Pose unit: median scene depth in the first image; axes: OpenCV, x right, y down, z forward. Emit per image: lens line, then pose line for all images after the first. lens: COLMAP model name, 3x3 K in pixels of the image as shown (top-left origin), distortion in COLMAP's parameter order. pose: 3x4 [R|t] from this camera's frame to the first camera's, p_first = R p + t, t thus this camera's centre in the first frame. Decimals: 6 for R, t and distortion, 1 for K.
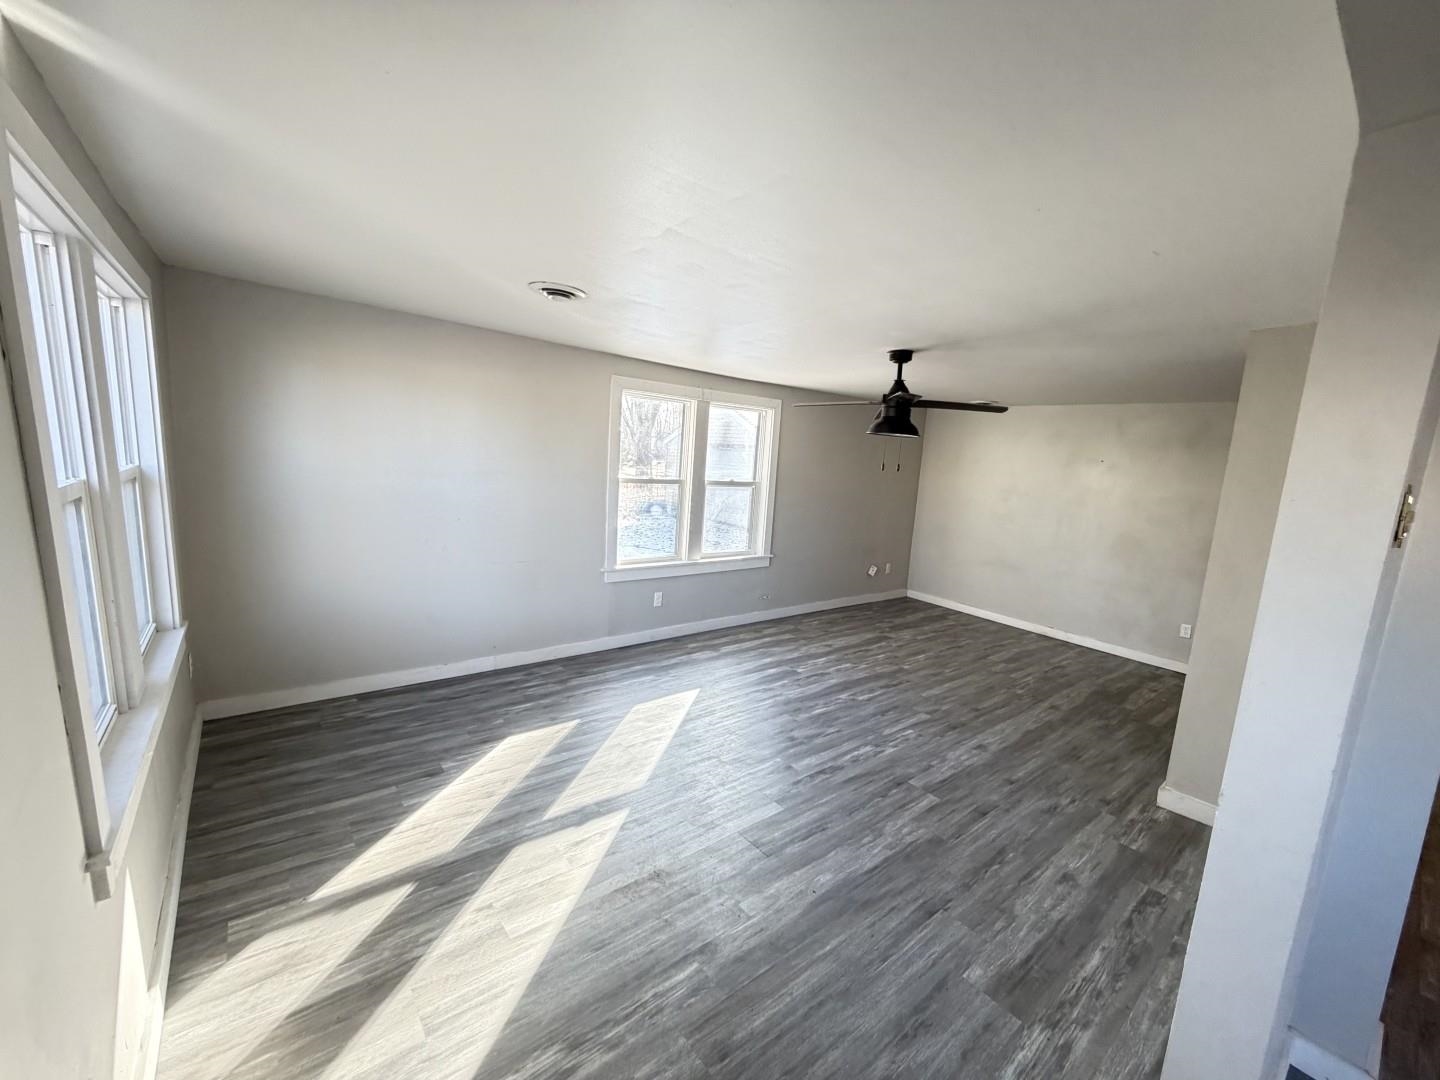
lens RADIAL K [[572.1, 0, 720.0], [0, 572.1, 540.0], [0, 0, 1]] dist [0.000631, 0.000030]
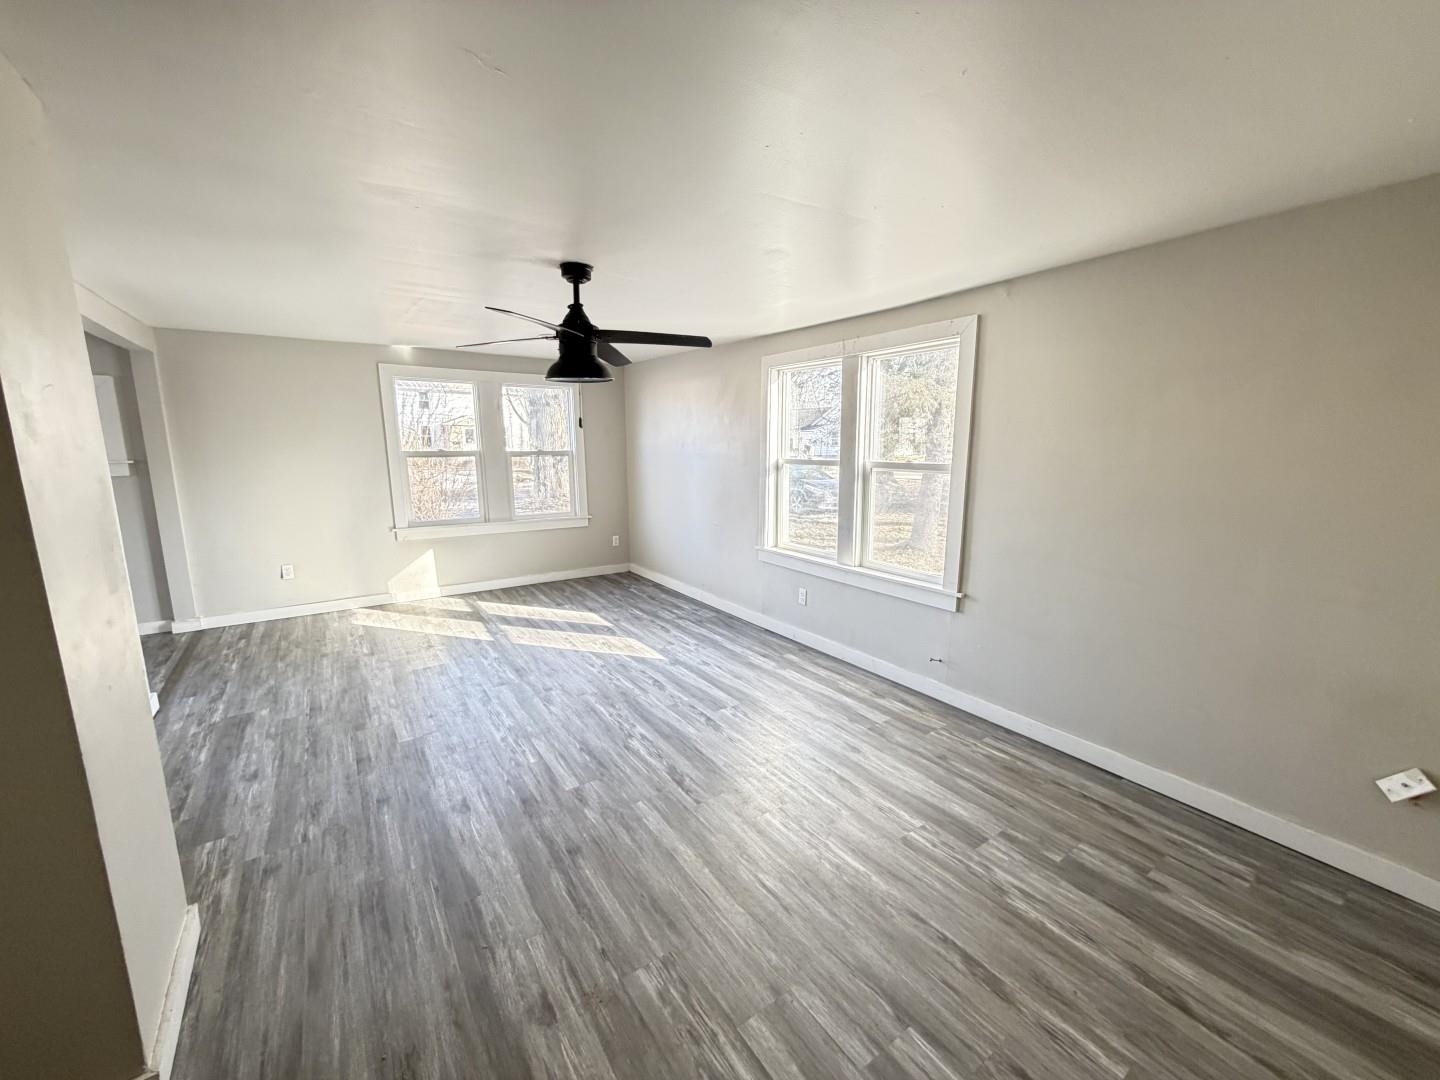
lens RADIAL K [[572.1, 0, 720.0], [0, 572.1, 540.0], [0, 0, 1]] dist [0.000631, 0.000030]
pose [[-0.072299, 0.108376, -0.991478, 1.133143], [-0.149813, 0.981621, 0.118223, -0.100511], [0.986067, 0.157083, -0.054734, 1.335267]]
